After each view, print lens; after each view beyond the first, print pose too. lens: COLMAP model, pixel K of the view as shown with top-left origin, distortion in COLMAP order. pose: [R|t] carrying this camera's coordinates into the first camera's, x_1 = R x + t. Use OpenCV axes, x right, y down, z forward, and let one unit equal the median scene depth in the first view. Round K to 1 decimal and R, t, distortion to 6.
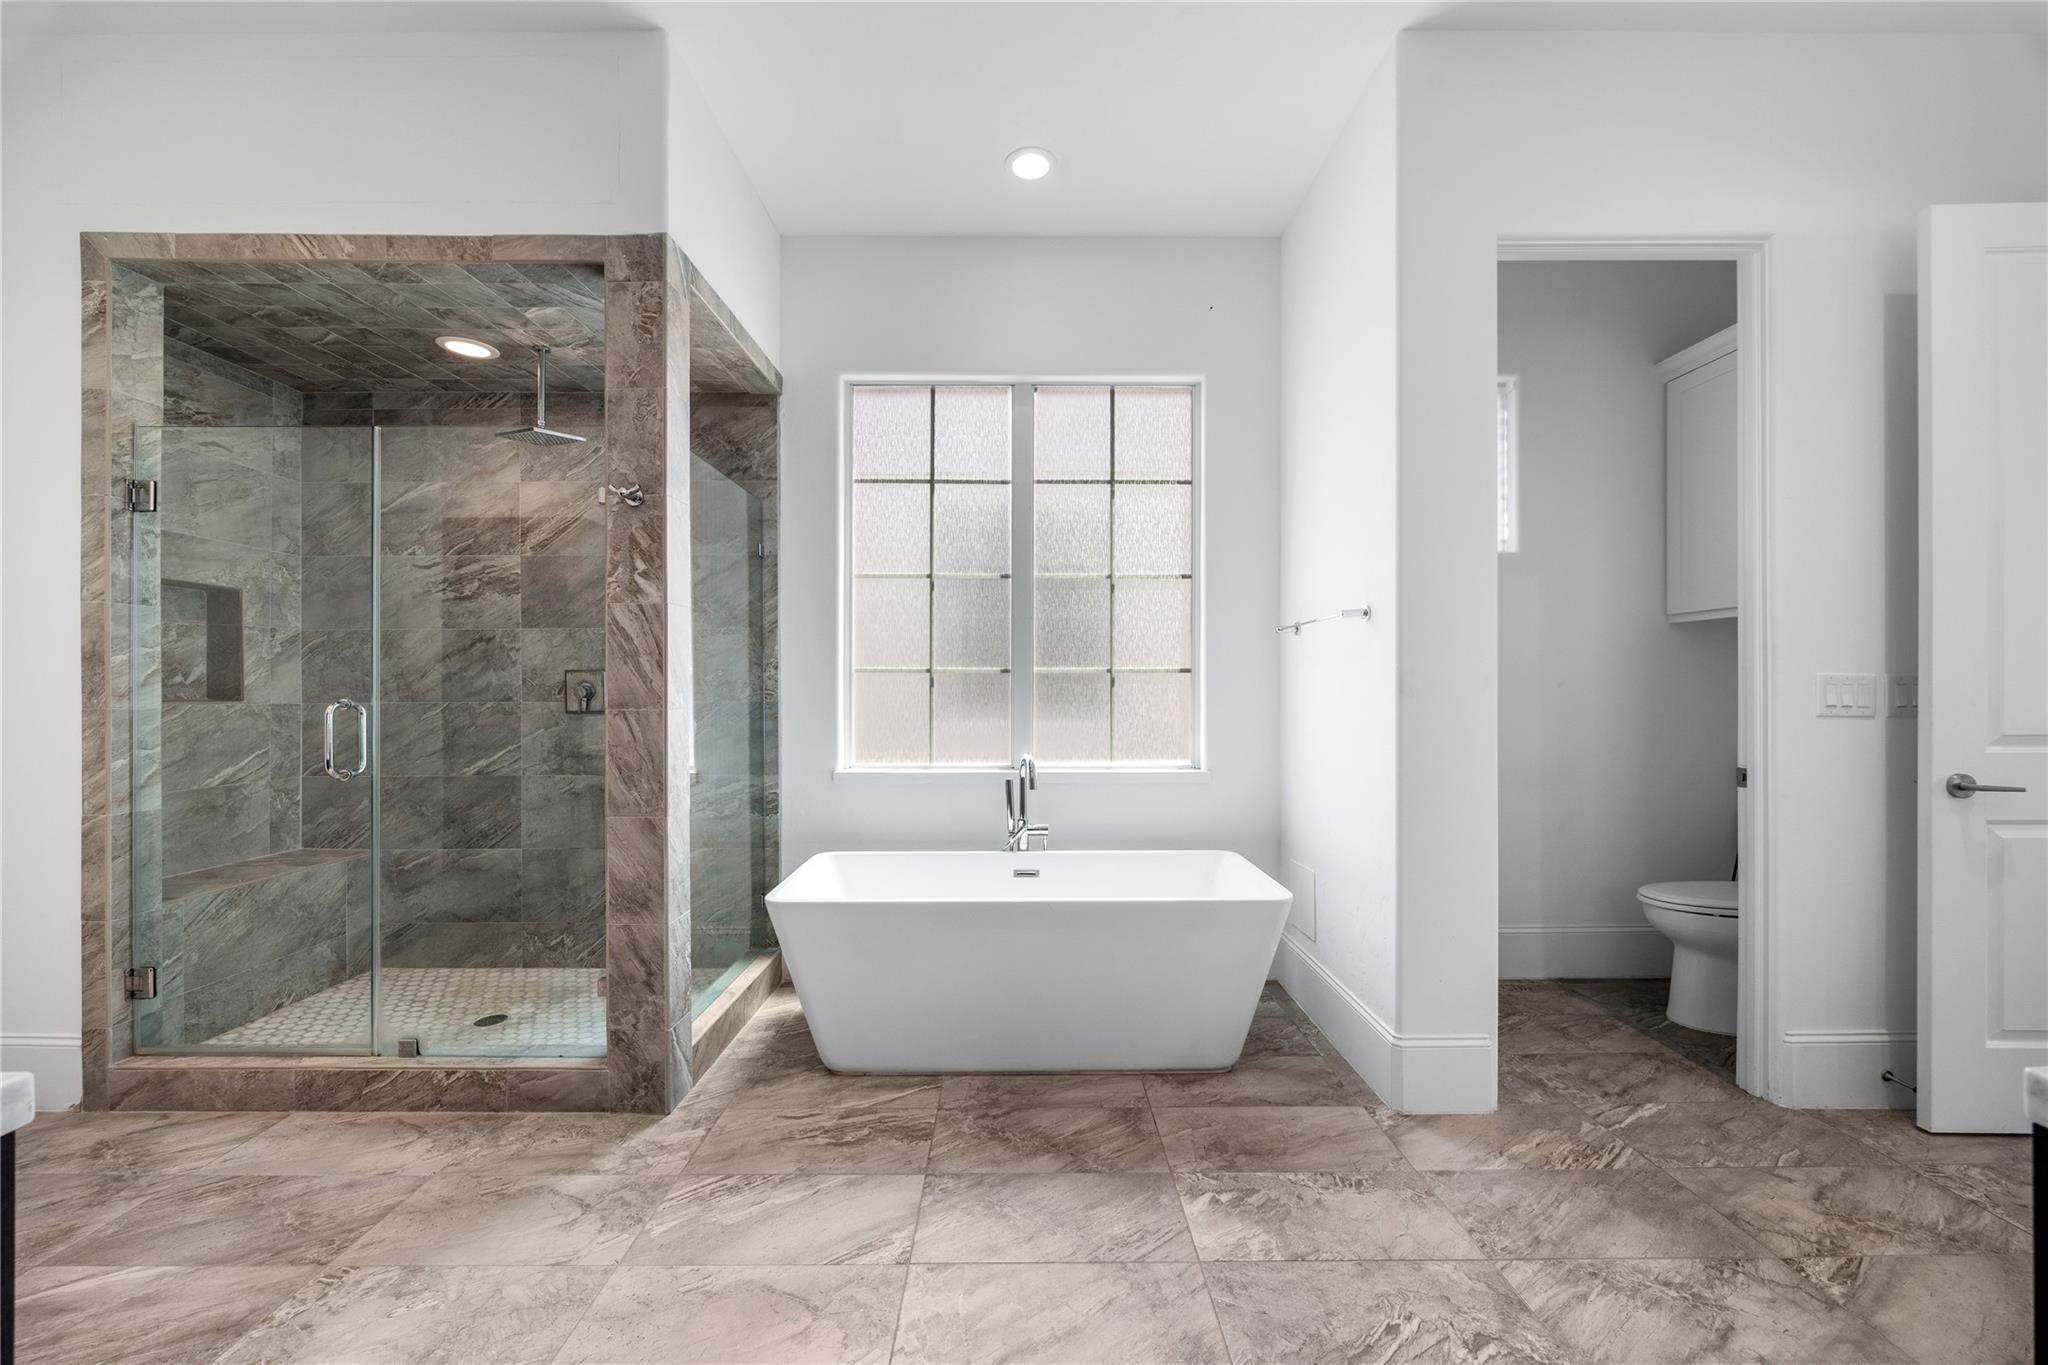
lens RADIAL K [[780.9, 0, 1020.1], [0, 780.9, 687.8], [0, 0, 1]] dist [-0.000729, 0.000024]
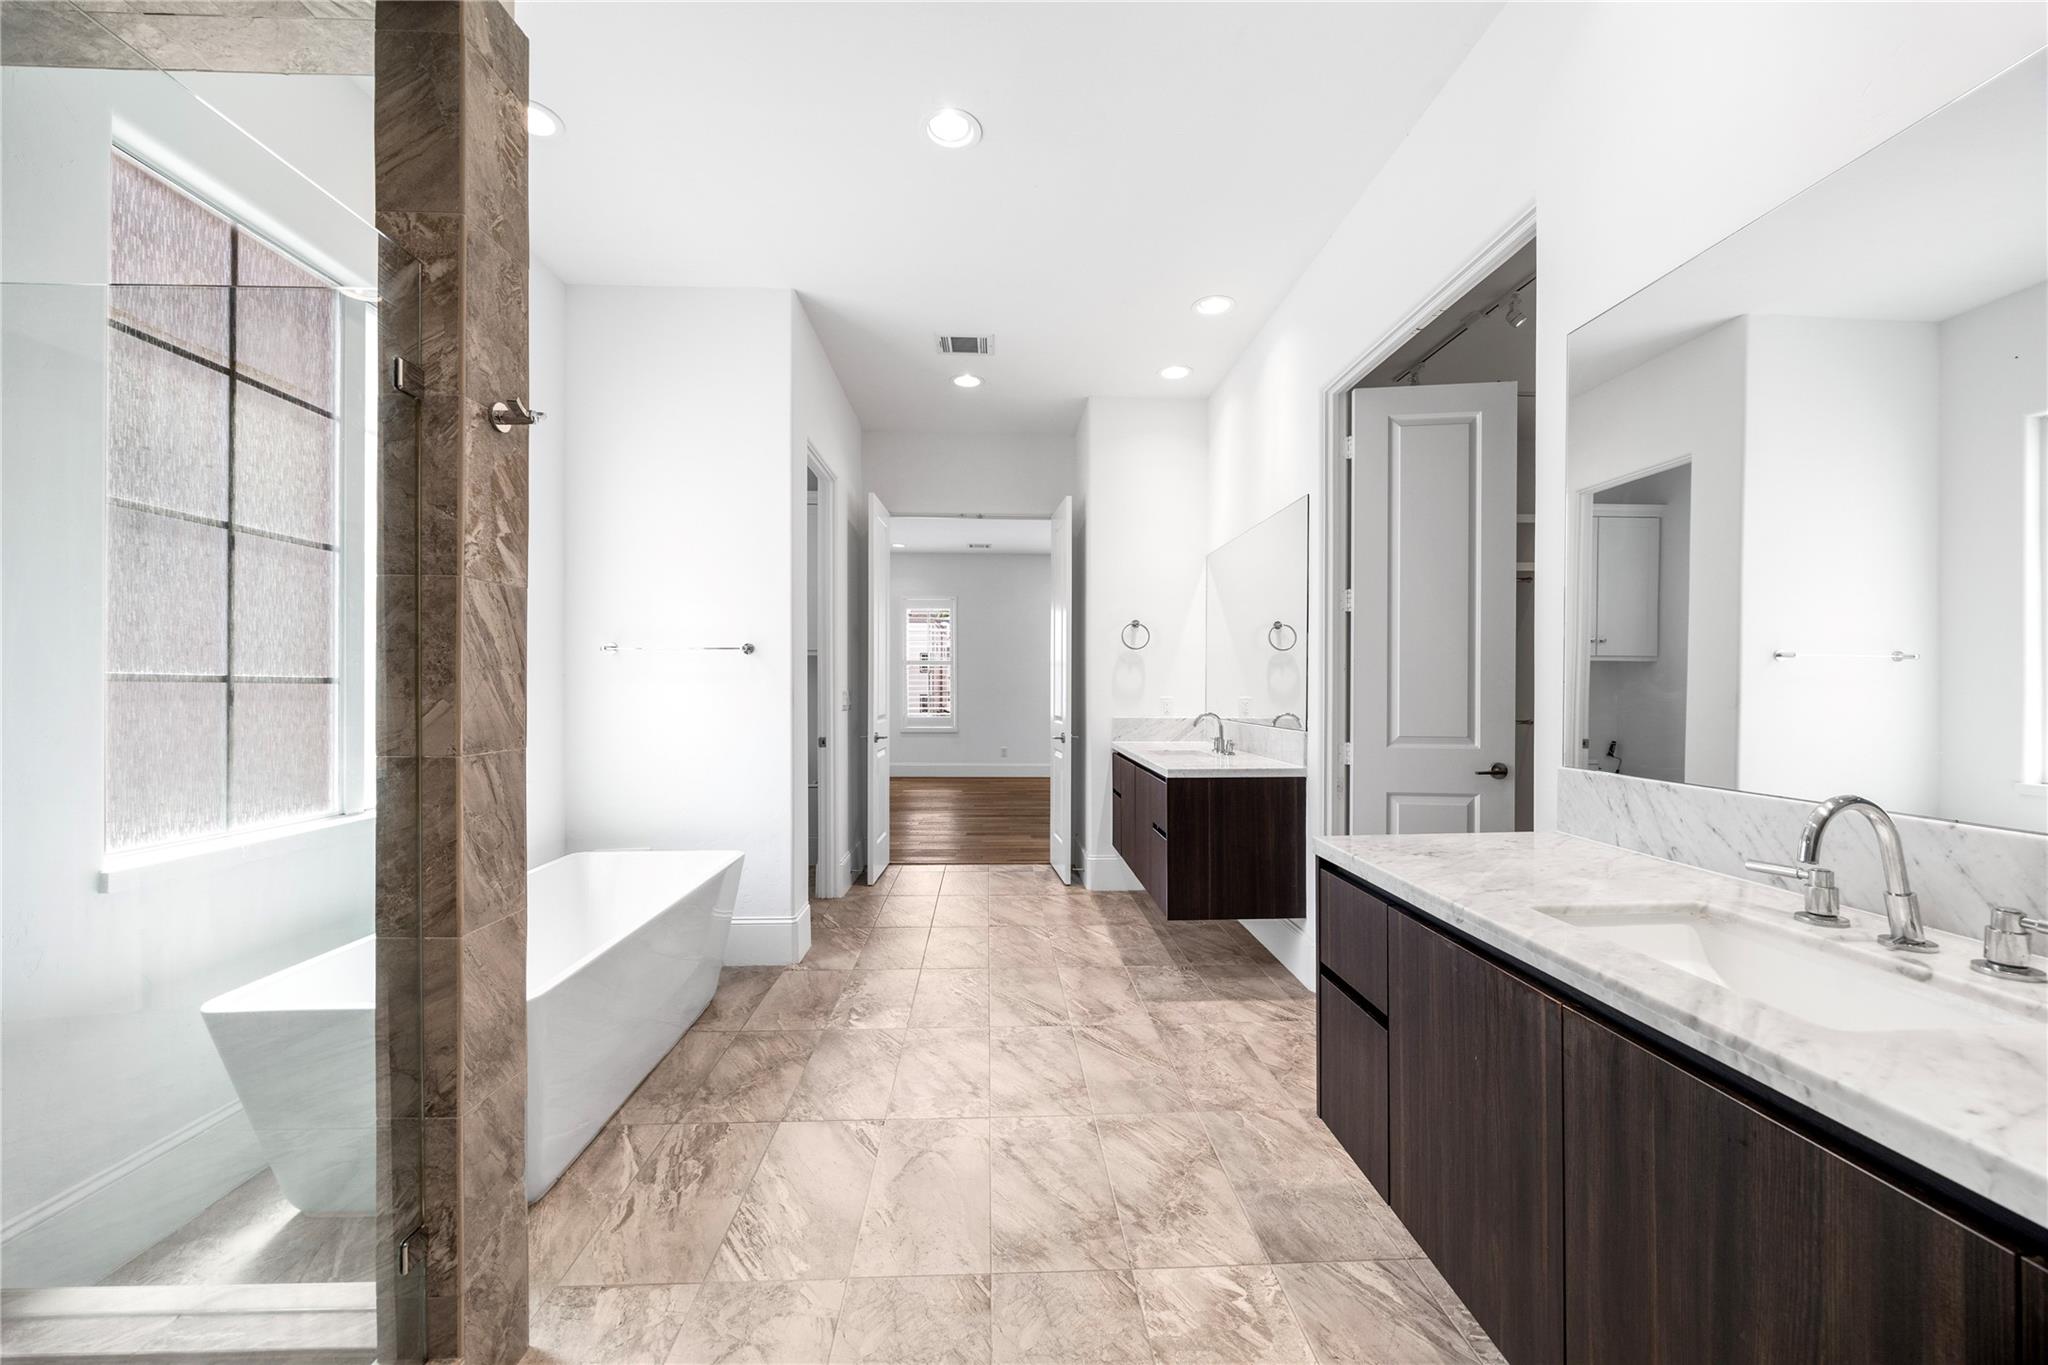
lens RADIAL K [[780.9, 0, 1020.1], [0, 780.9, 687.8], [0, 0, 1]] dist [-0.000729, 0.000024]
pose [[-0.038163, 0.001661, 0.999270, -1.141537], [-0.002943, 0.999994, -0.001775, -0.024111], [-0.999267, -0.003008, -0.038158, 0.599800]]
